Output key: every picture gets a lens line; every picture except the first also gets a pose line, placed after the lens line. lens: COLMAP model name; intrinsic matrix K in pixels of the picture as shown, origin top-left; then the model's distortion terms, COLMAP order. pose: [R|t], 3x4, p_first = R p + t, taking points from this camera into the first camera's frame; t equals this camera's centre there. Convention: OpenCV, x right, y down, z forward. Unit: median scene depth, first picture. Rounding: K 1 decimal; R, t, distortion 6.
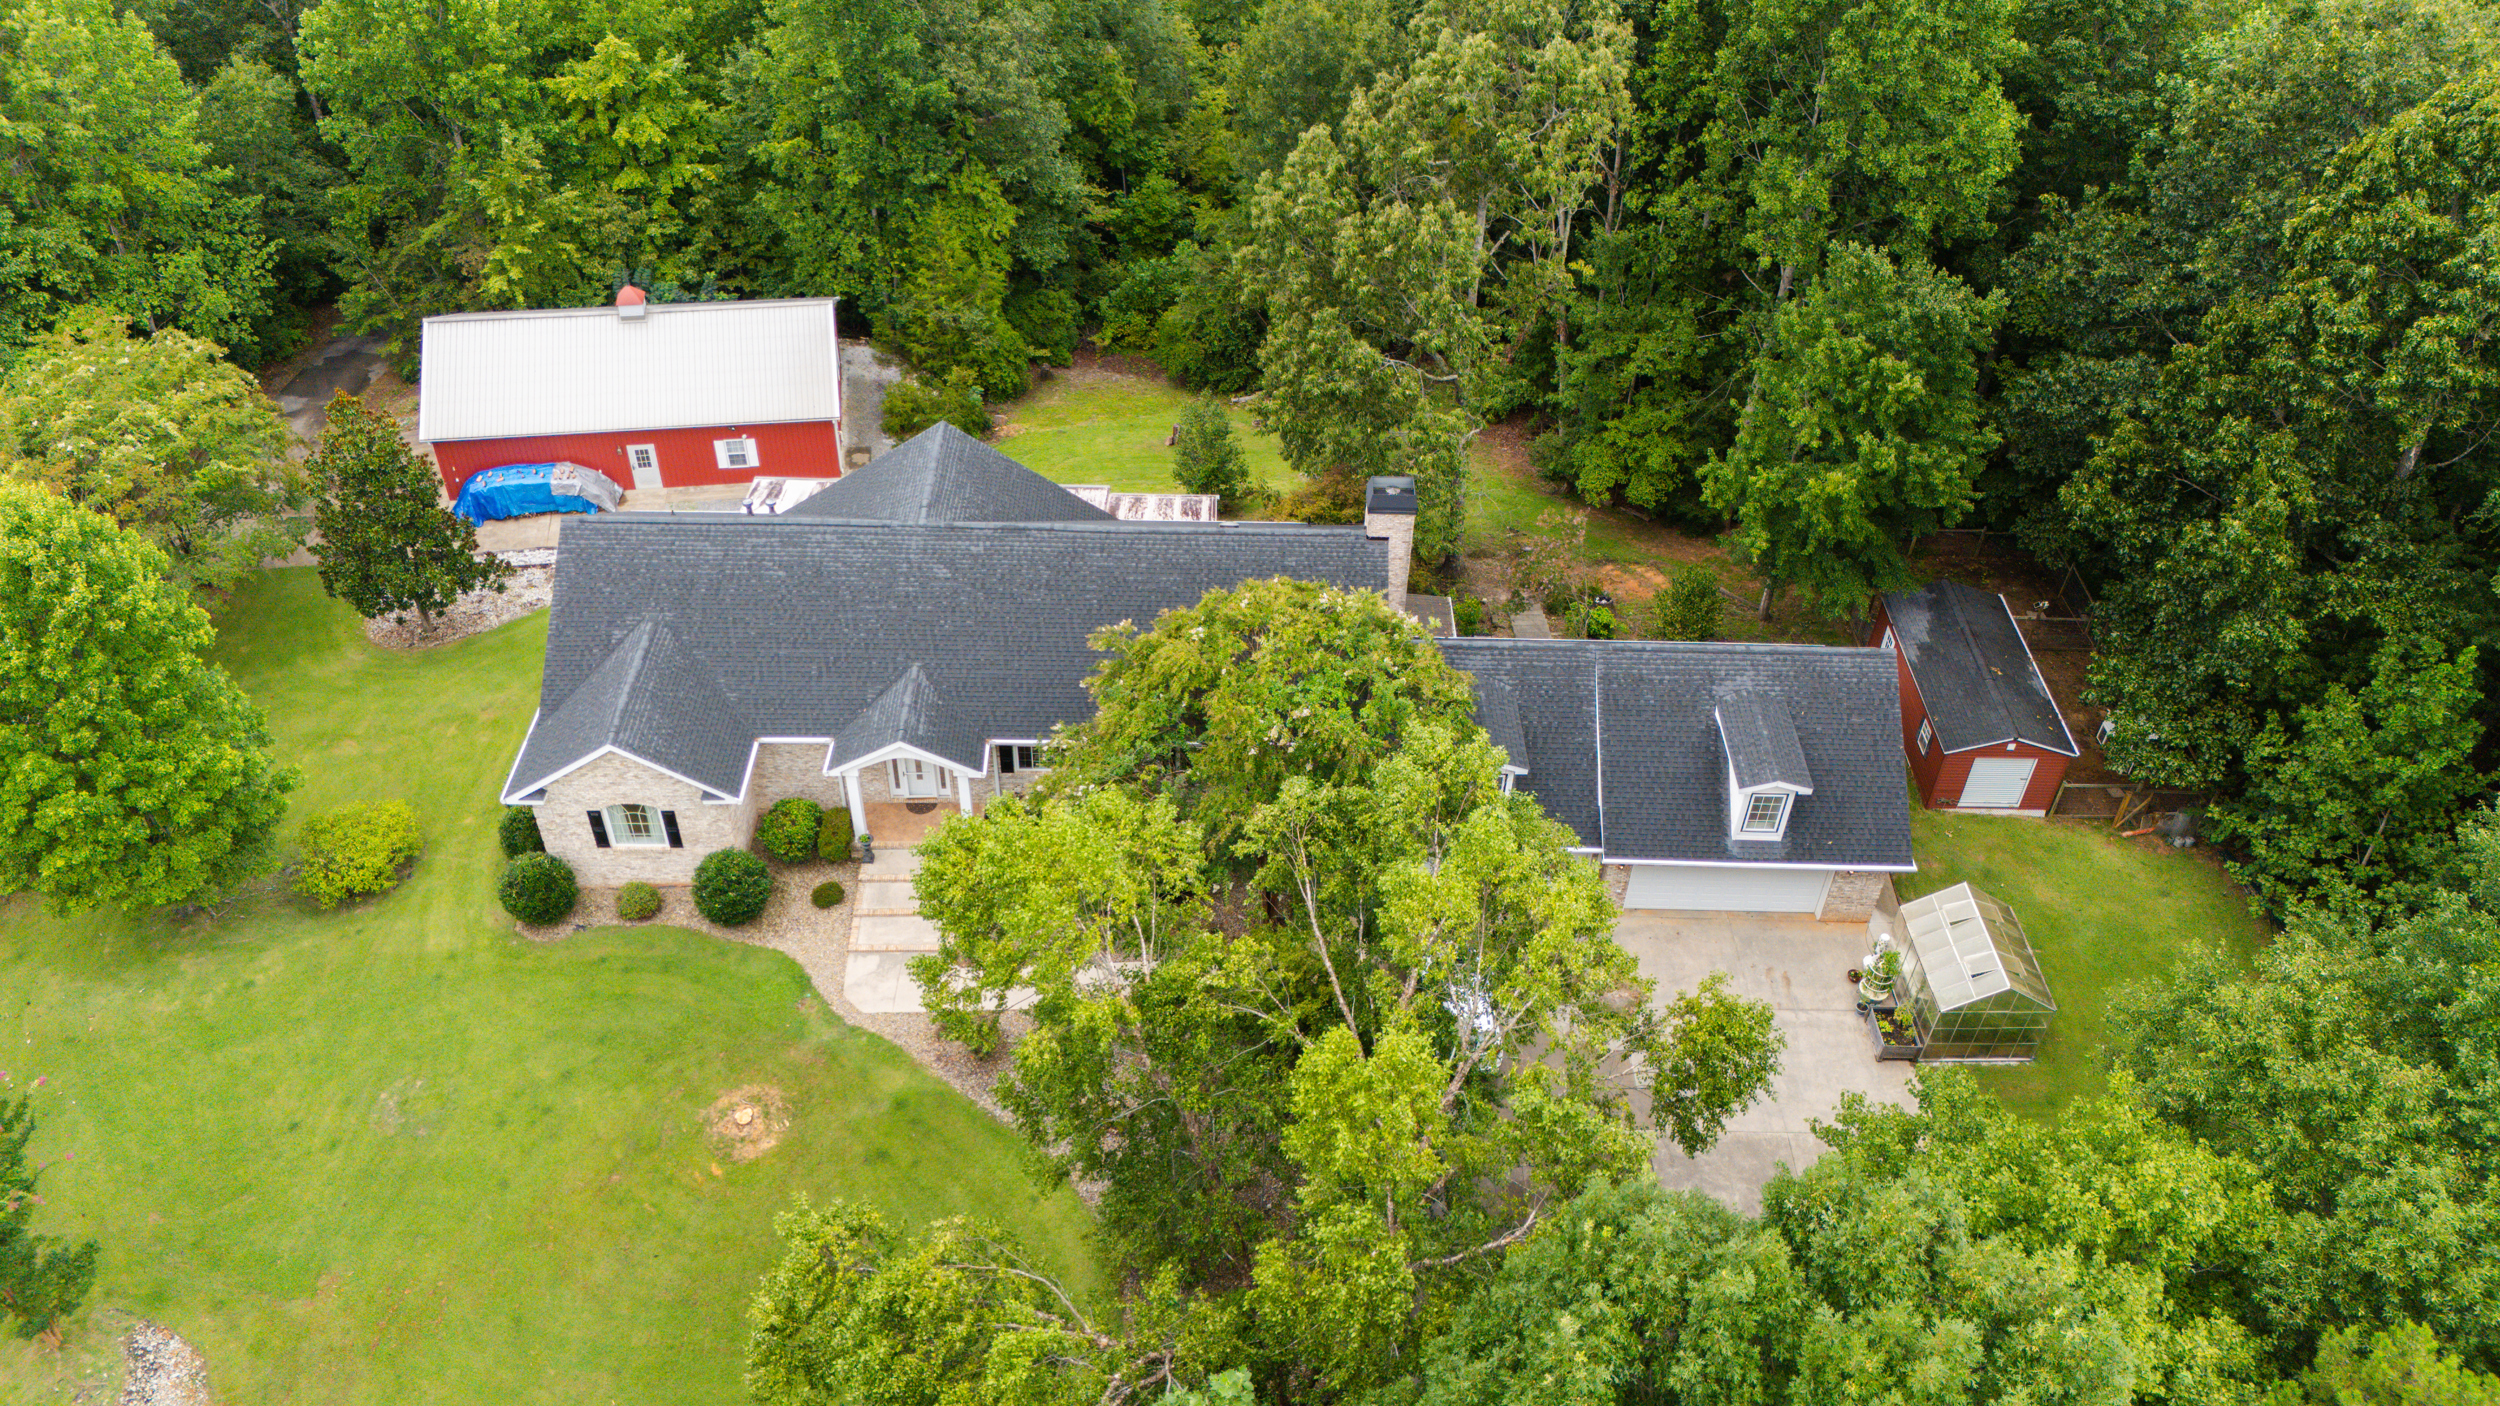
lens RADIAL K [[1829.3, 0, 1267.3], [0, 1829.3, 696.3], [0, 0, 1]] dist [0.059719, -0.054031]
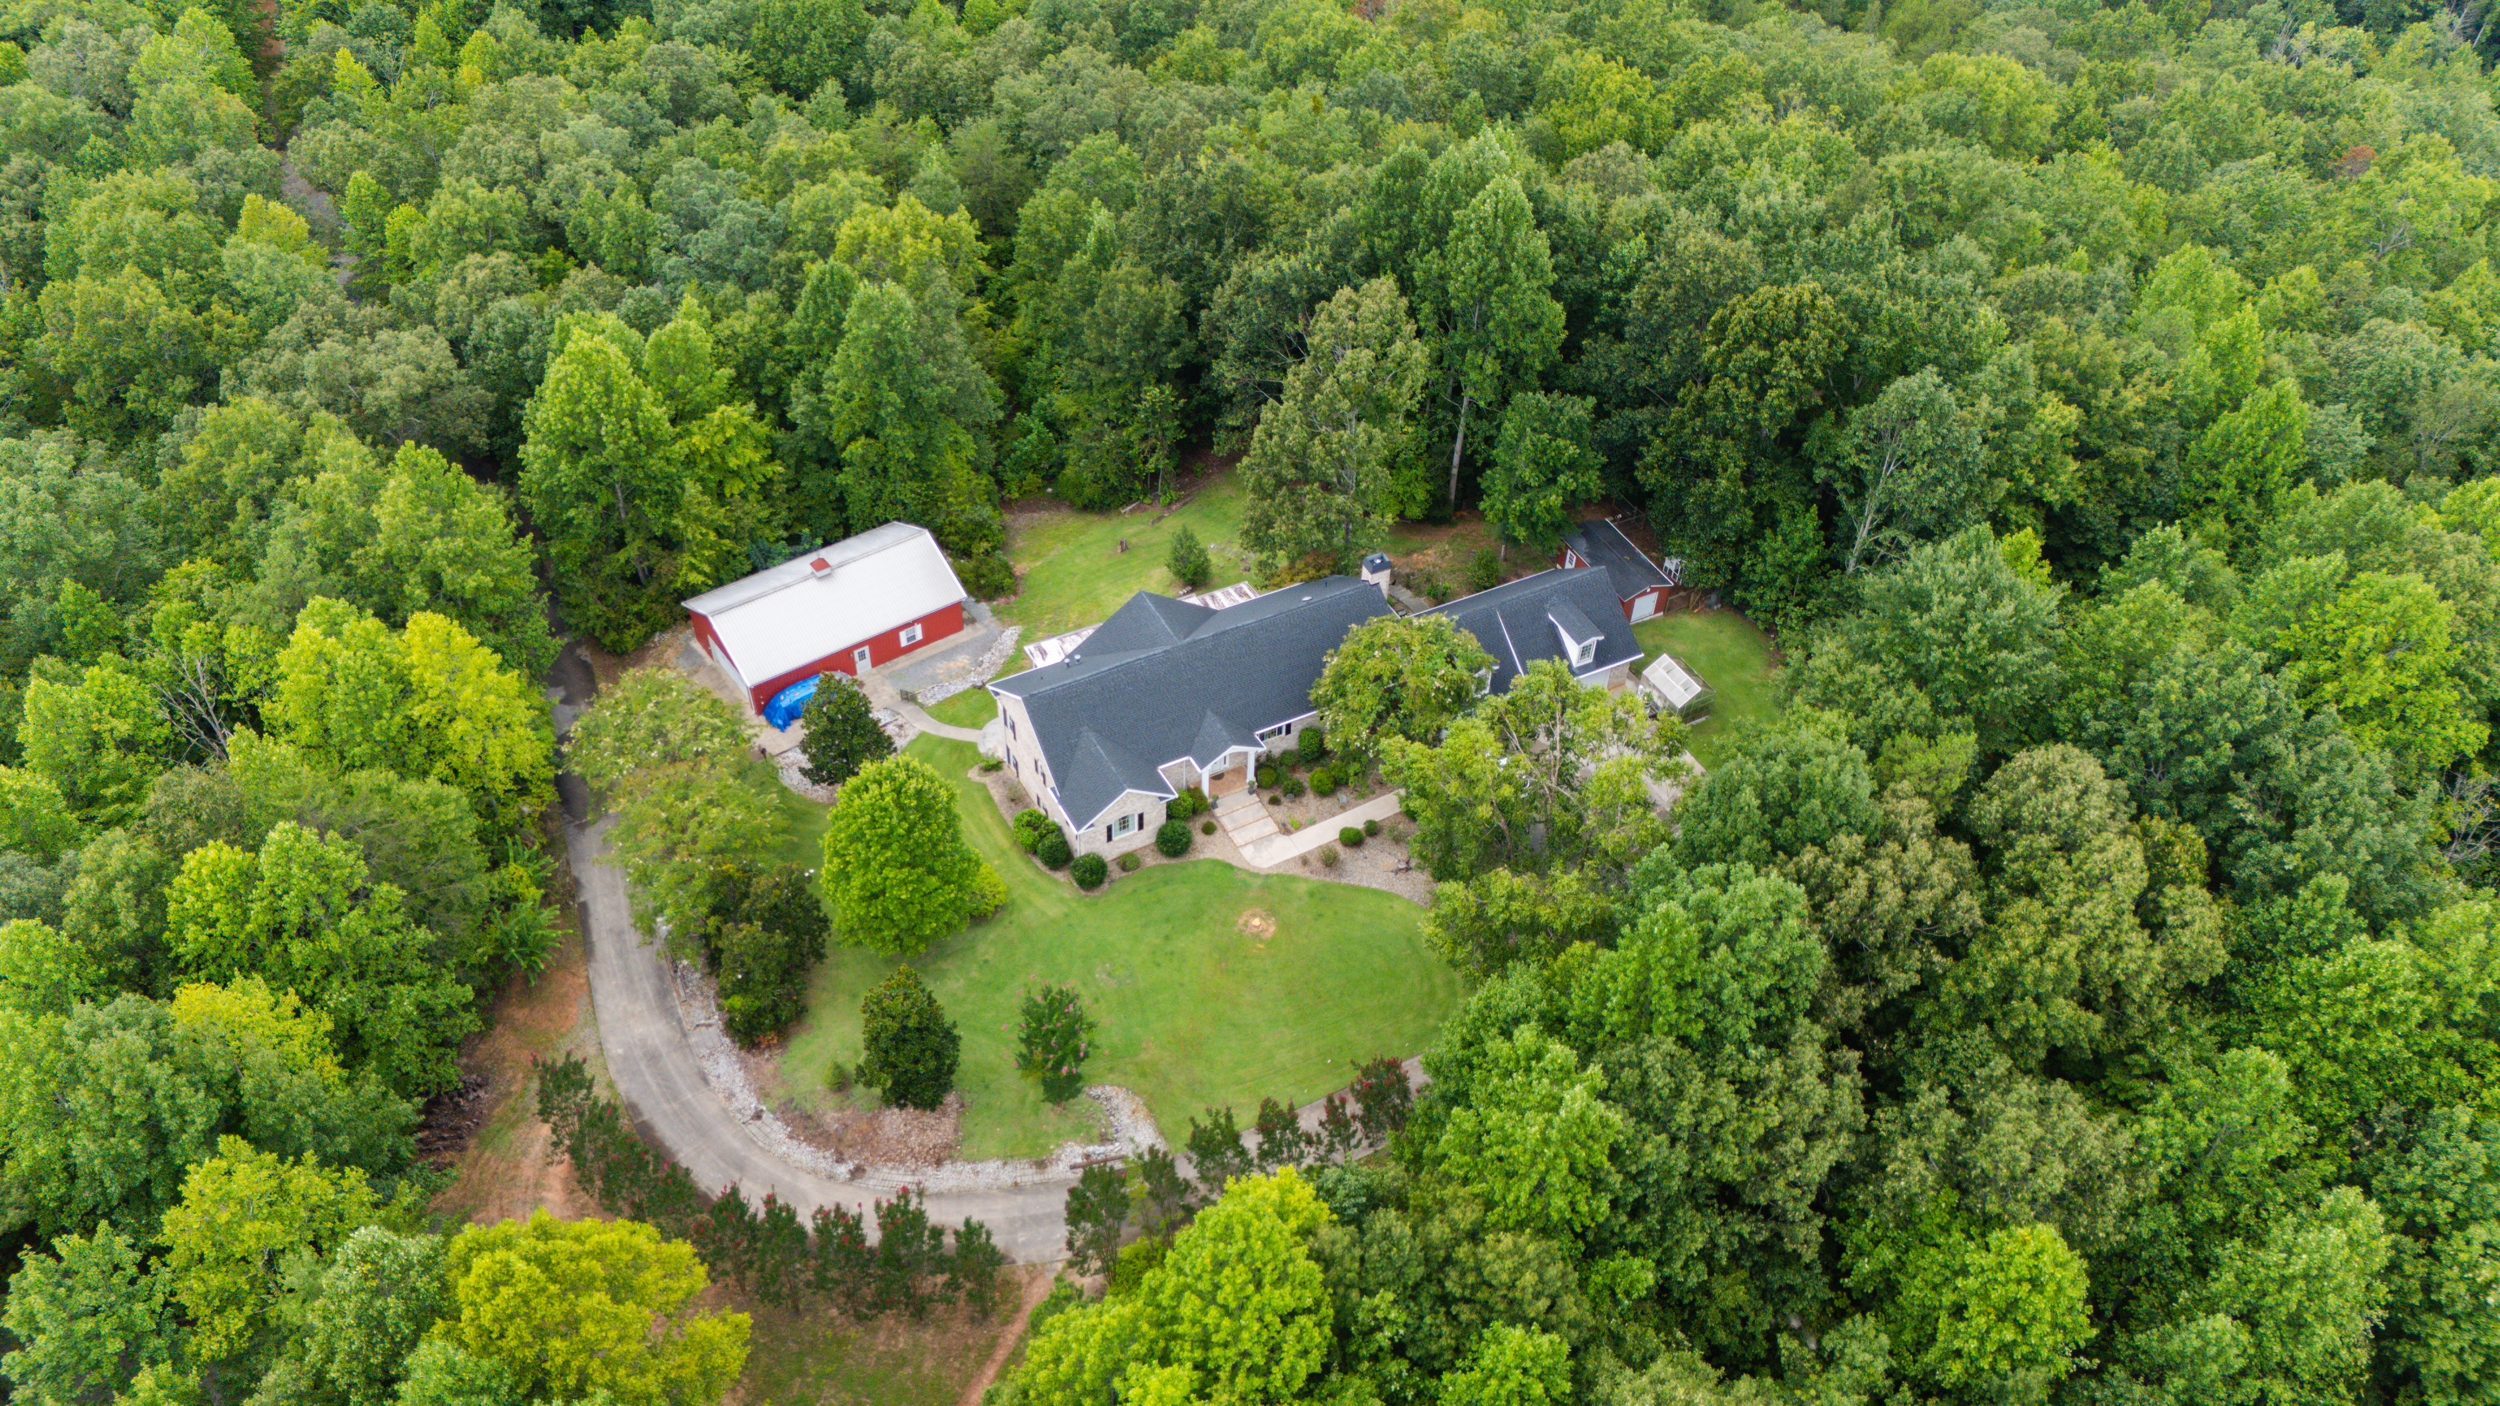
lens RADIAL K [[1829.3, 0, 1254.3], [0, 1829.3, 692.7], [0, 0, 1]] dist [0.059719, -0.054031]
pose [[0.889219, -0.313994, 0.332712, -0.766564], [0.294216, 0.949425, 0.109678, -0.228709], [-0.350323, 0.000361, 0.936629, -0.879062]]
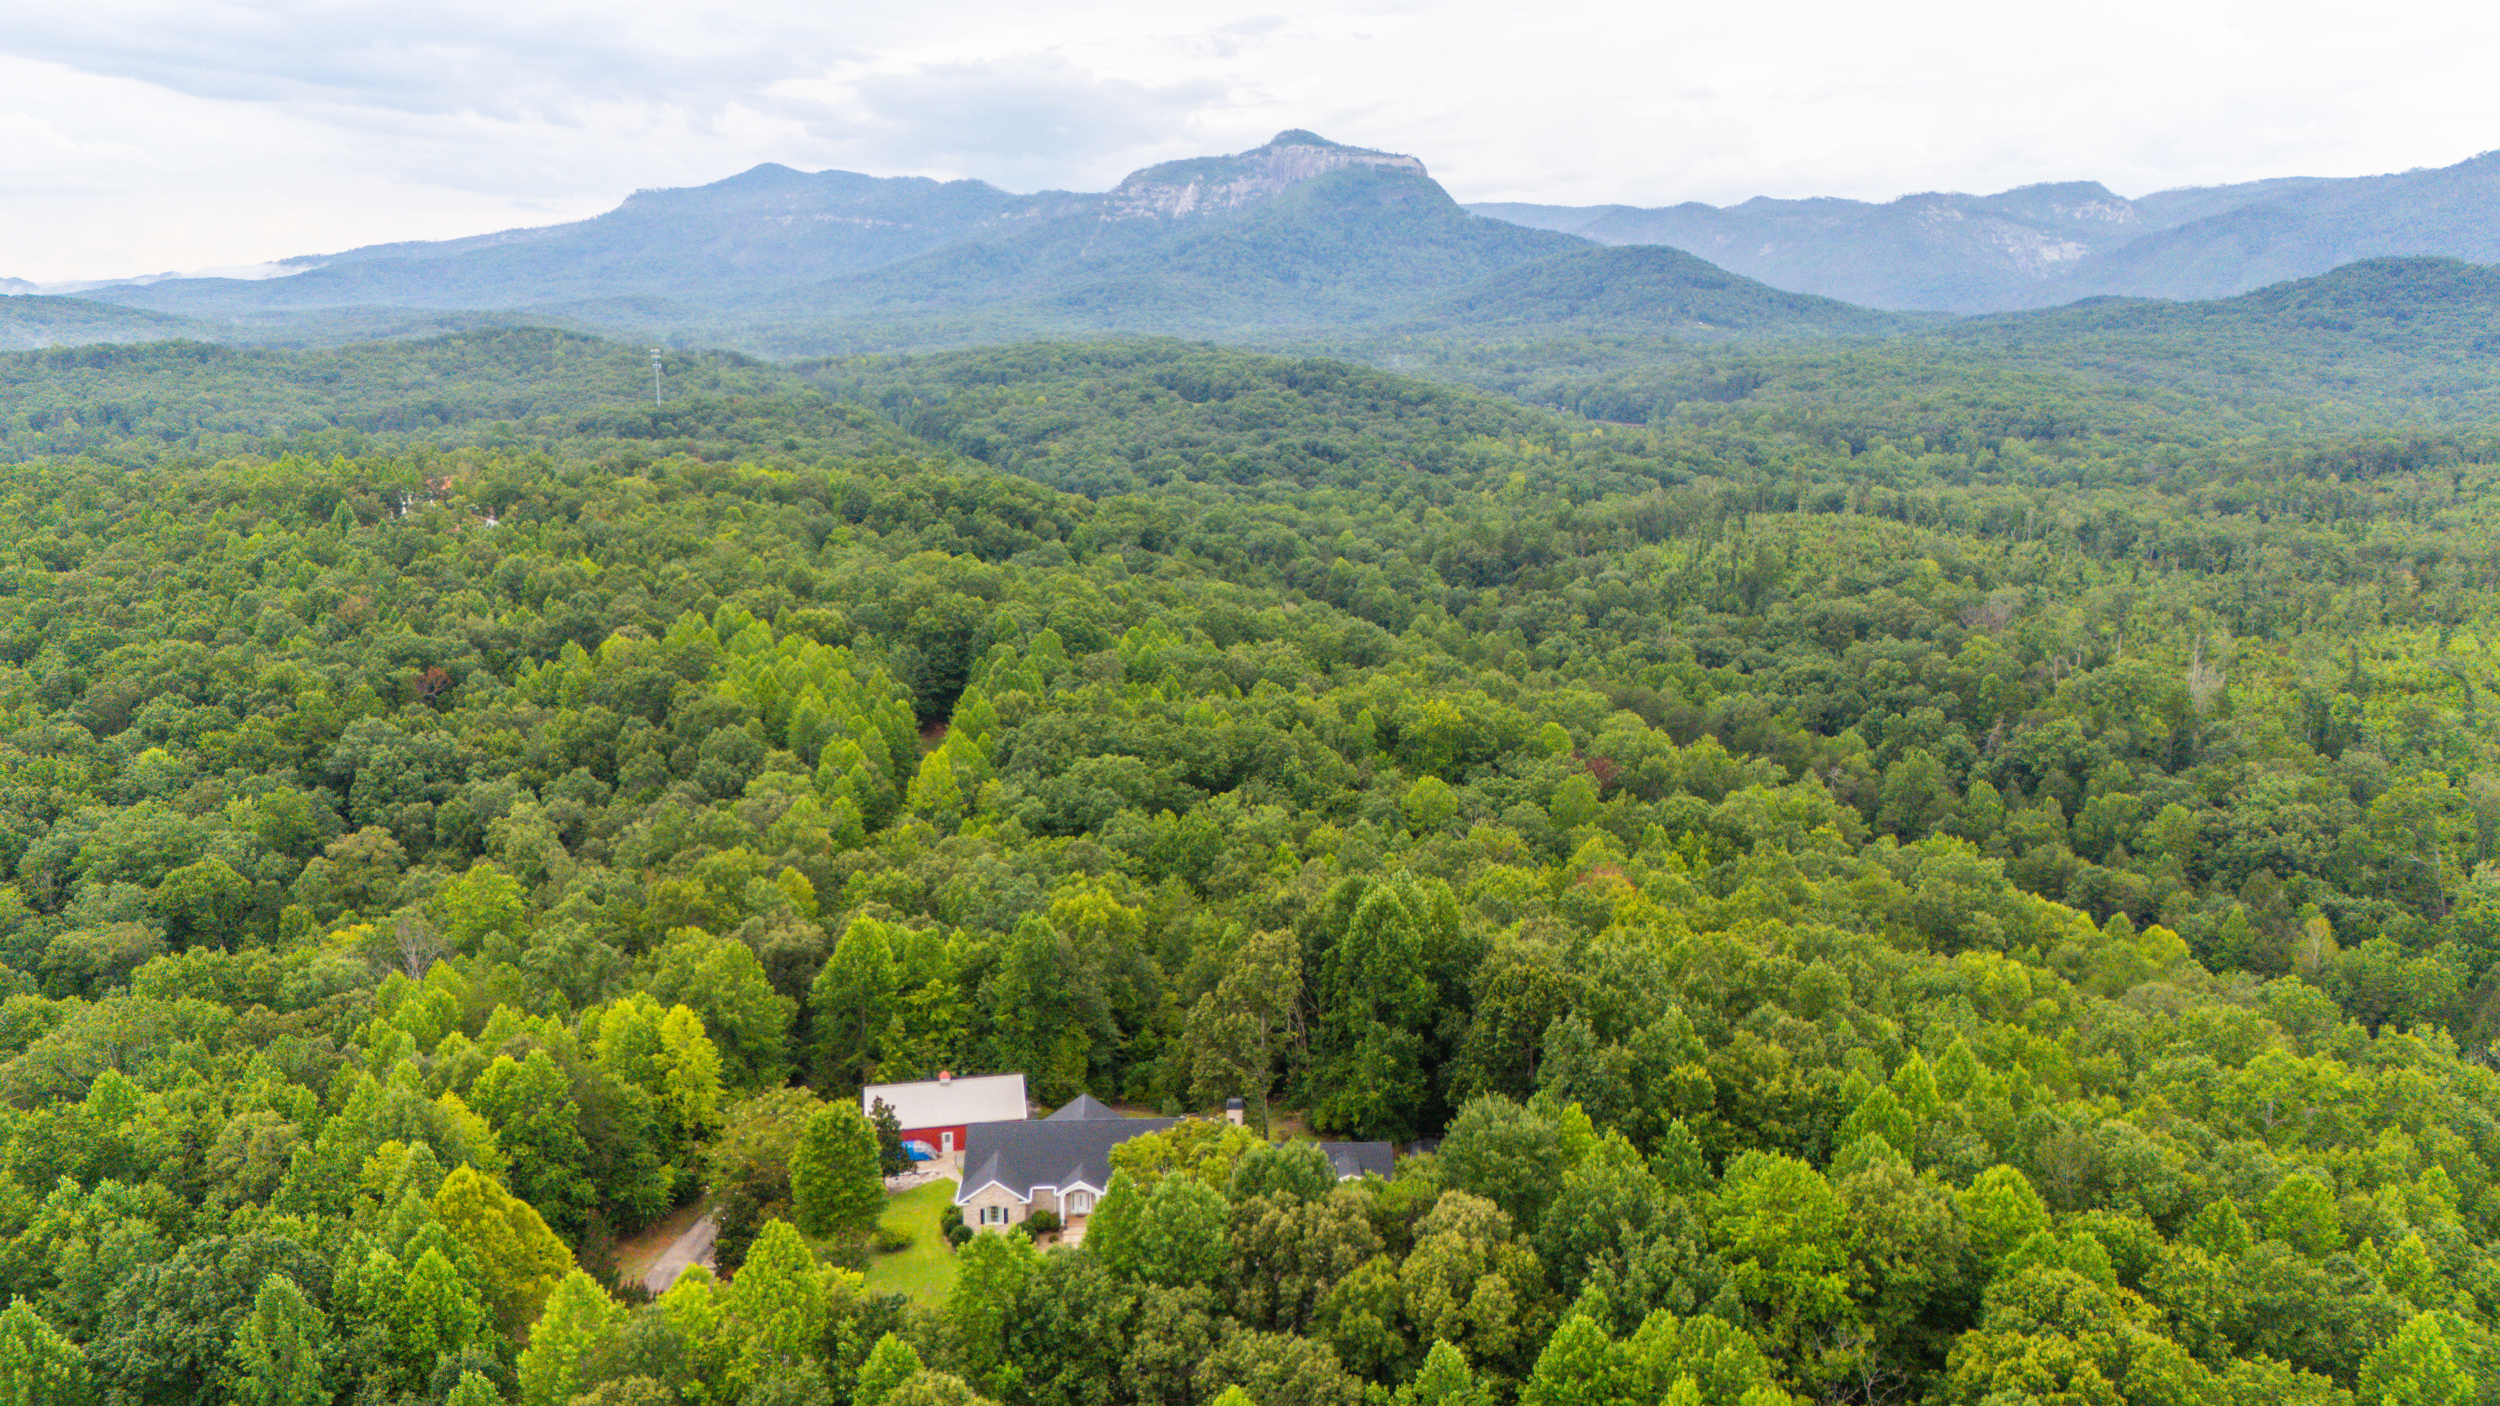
lens RADIAL K [[1829.3, 0, 1249.5], [0, 1829.3, 690.1], [0, 0, 1]] dist [0.059719, -0.054031]
pose [[0.999124, -0.031283, 0.027779, 0.028031], [0.040800, 0.875467, -0.481553, 0.731905], [-0.009255, 0.482265, 0.875977, -1.949753]]
